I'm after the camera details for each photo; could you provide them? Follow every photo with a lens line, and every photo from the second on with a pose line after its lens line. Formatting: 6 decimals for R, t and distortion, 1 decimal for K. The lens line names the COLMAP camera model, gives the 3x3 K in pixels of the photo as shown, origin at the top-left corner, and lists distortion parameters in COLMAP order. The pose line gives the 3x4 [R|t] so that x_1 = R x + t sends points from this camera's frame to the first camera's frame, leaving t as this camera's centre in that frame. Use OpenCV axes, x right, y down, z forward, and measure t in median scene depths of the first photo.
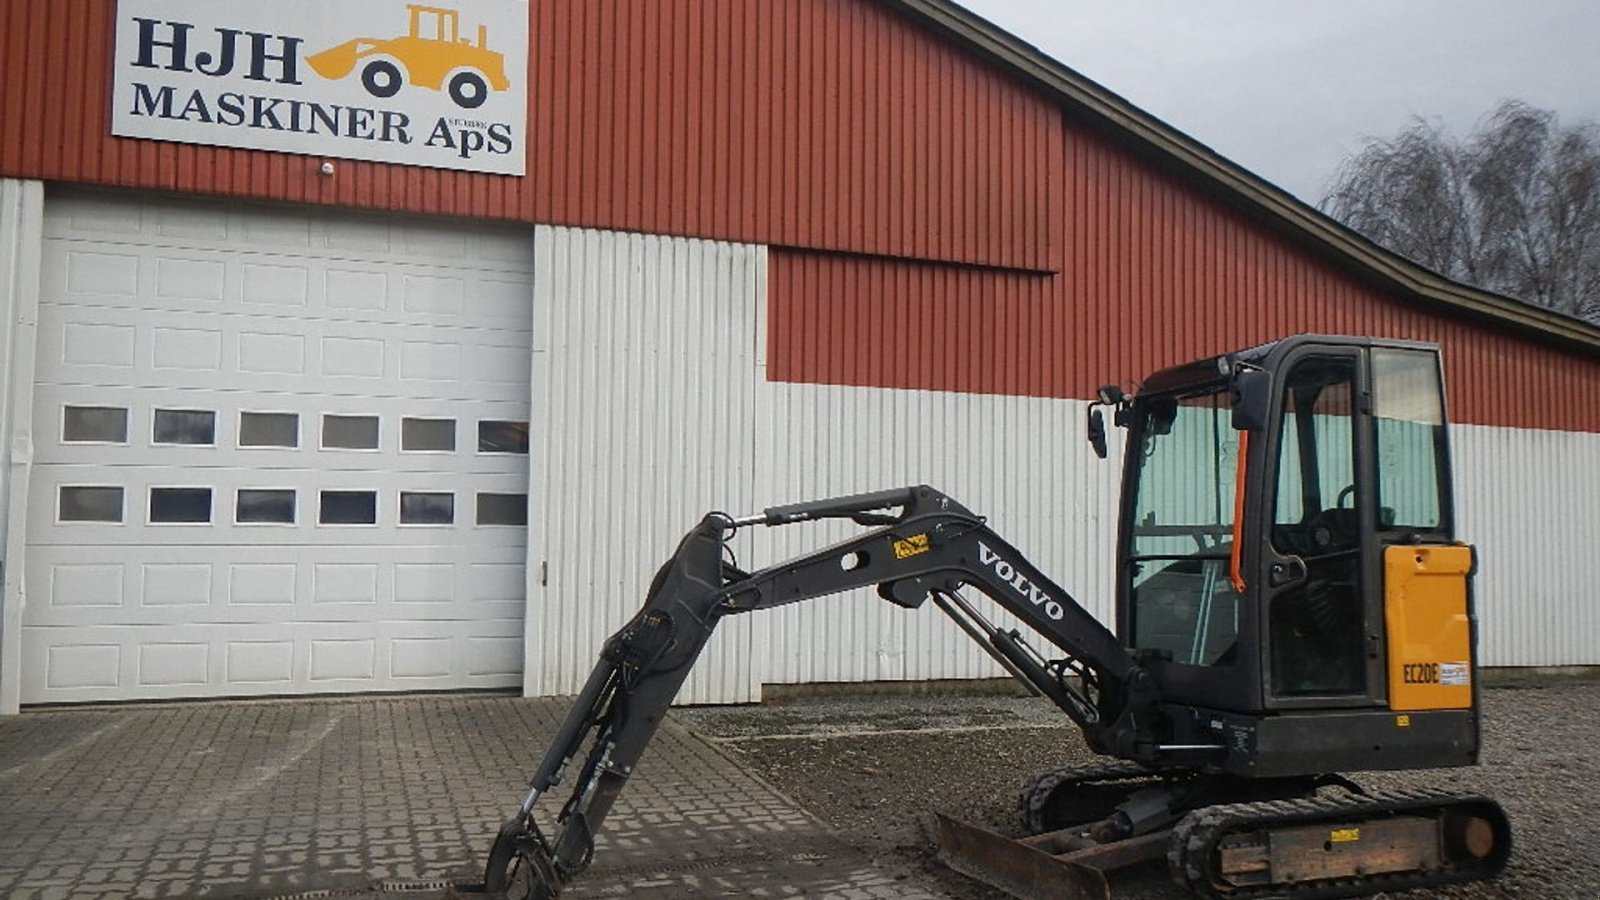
lens RADIAL K [[1330.1, 0, 801.1], [0, 1330.1, 442.5], [0, 0, 1]] dist [0.007009, -0.011639]
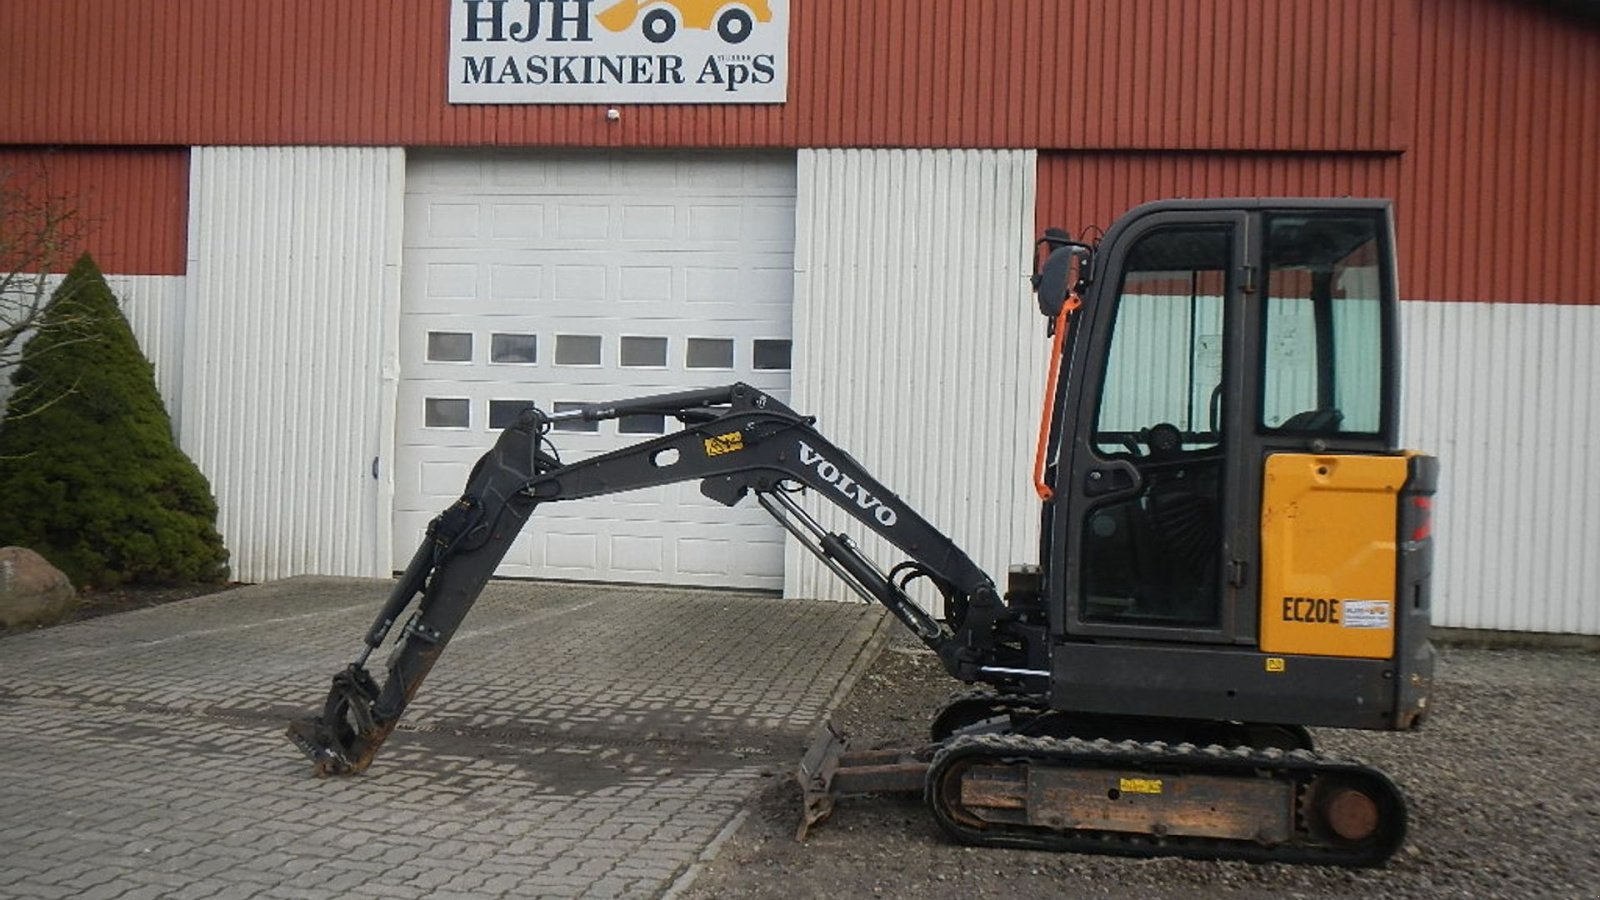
lens RADIAL K [[1330.1, 0, 801.1], [0, 1330.1, 442.5], [0, 0, 1]] dist [0.007009, -0.011639]
pose [[0.885239, 0.016437, -0.464847, 0.309969], [0.006796, 0.998812, 0.048261, 0.016296], [0.465087, -0.045881, 0.884075, 0.077524]]
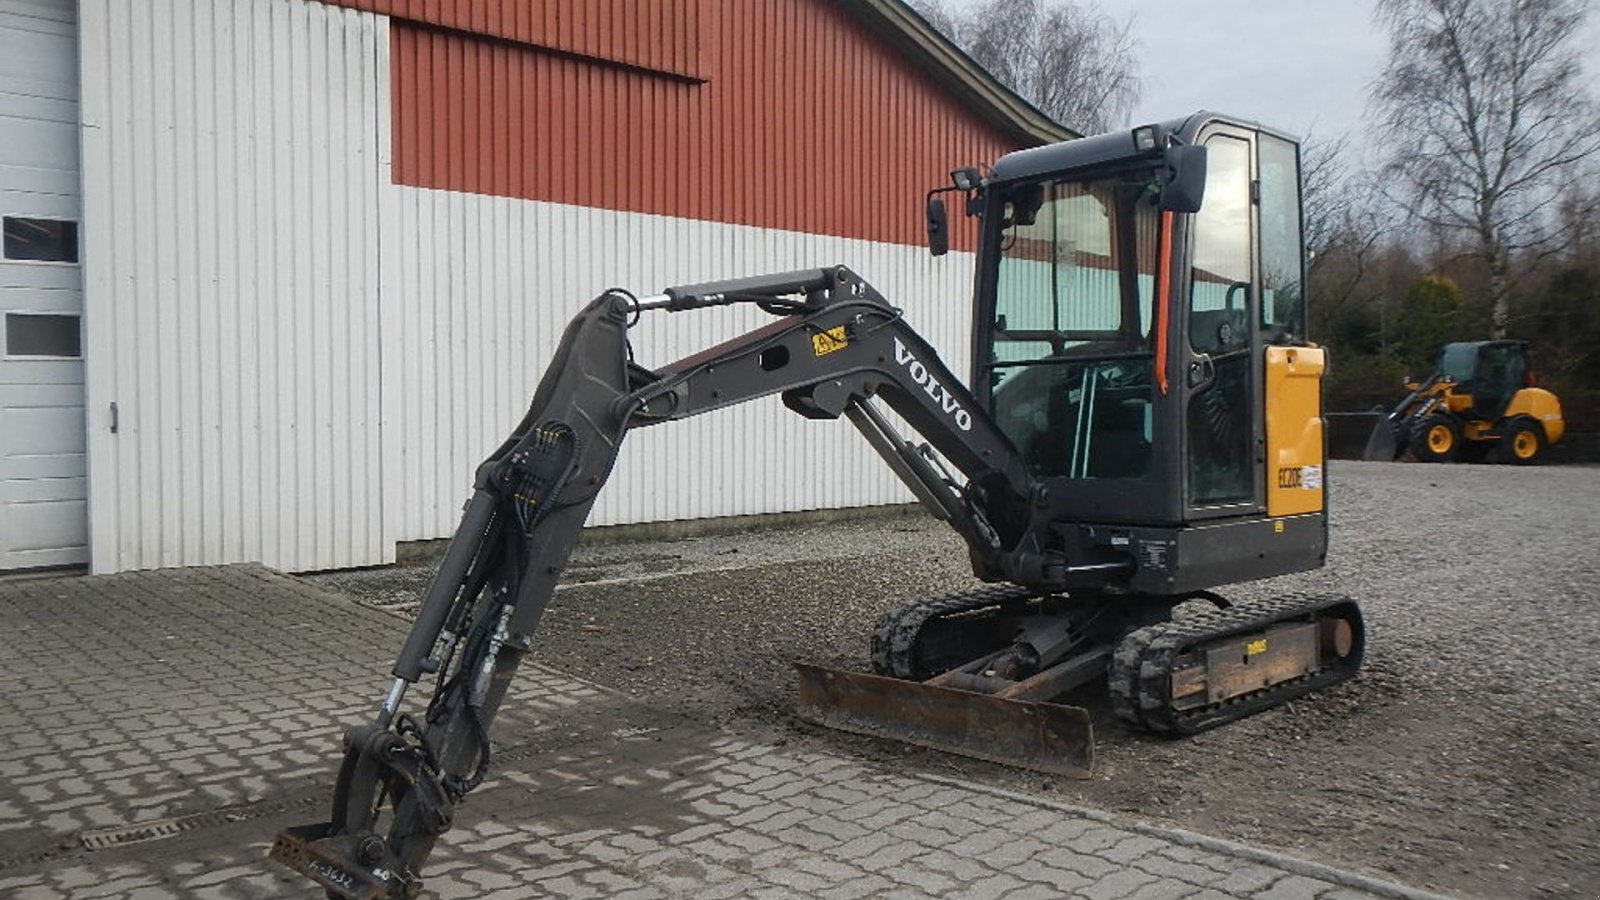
lens RADIAL K [[1326.2, 0, 803.4], [0, 1326.2, 447.9], [0, 0, 1]] dist [0.011765, -0.006649]
pose [[0.923806, -0.028172, 0.381824, -0.124581], [-0.013909, 0.994161, 0.107005, 0.029500], [-0.382609, -0.104163, 0.918020, 0.138459]]
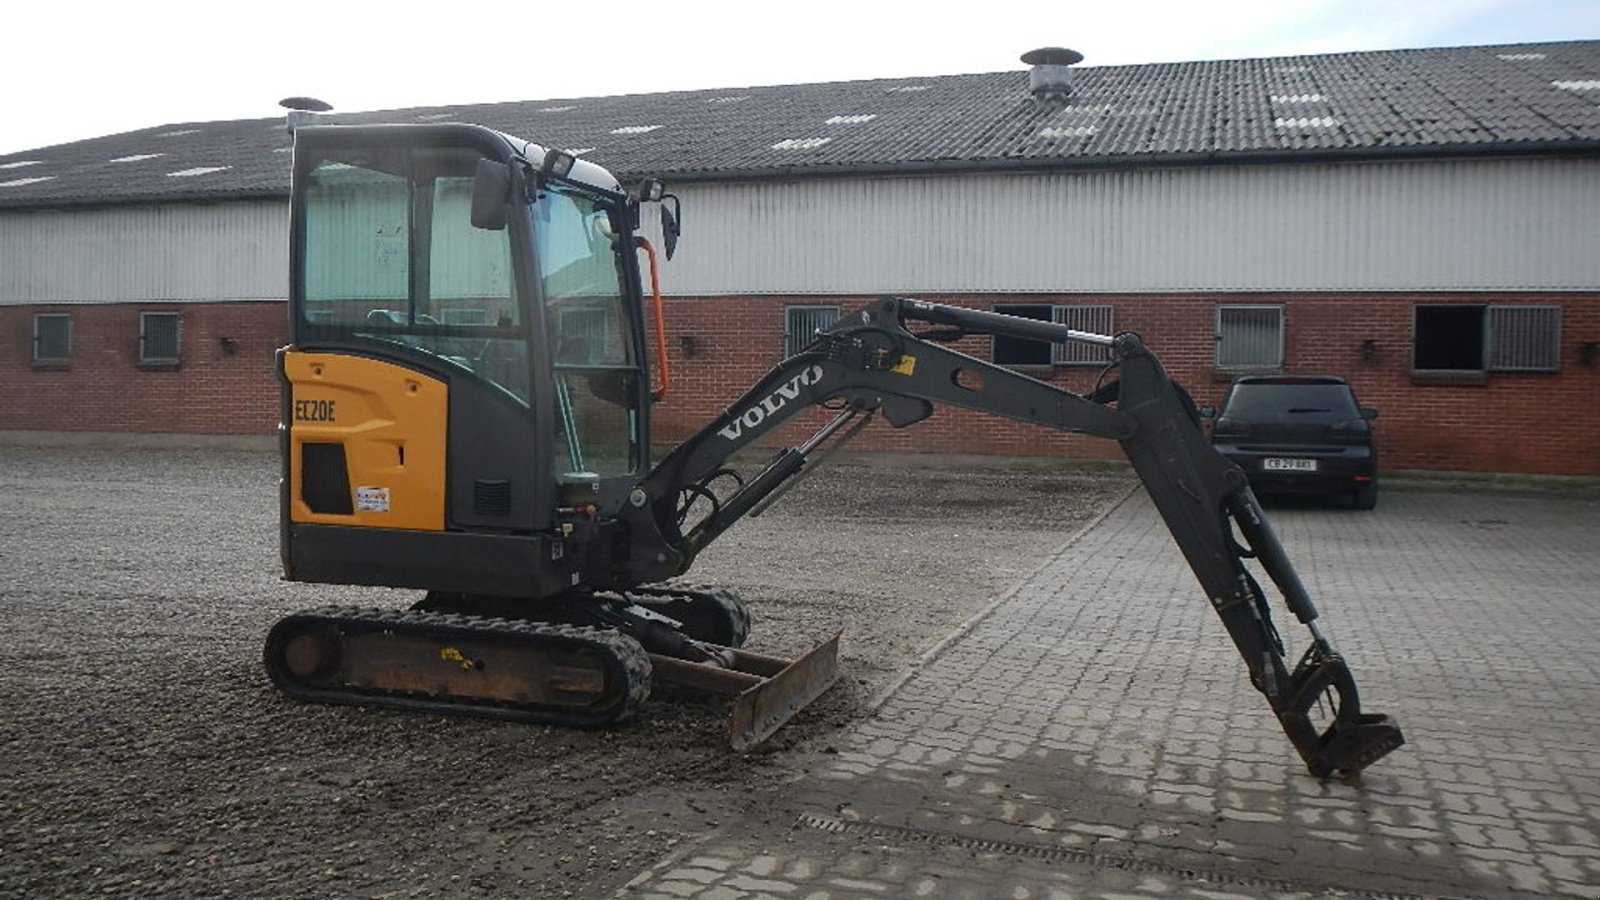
lens RADIAL K [[1333.3, 0, 793.4], [0, 1333.3, 440.8], [0, 0, 1]] dist [-0.003647, -0.023398]
pose [[-0.786732, -0.042478, 0.615831, -0.231624], [-0.075081, 0.996807, -0.027161, 0.086581], [-0.612712, -0.067606, -0.787410, 0.939465]]
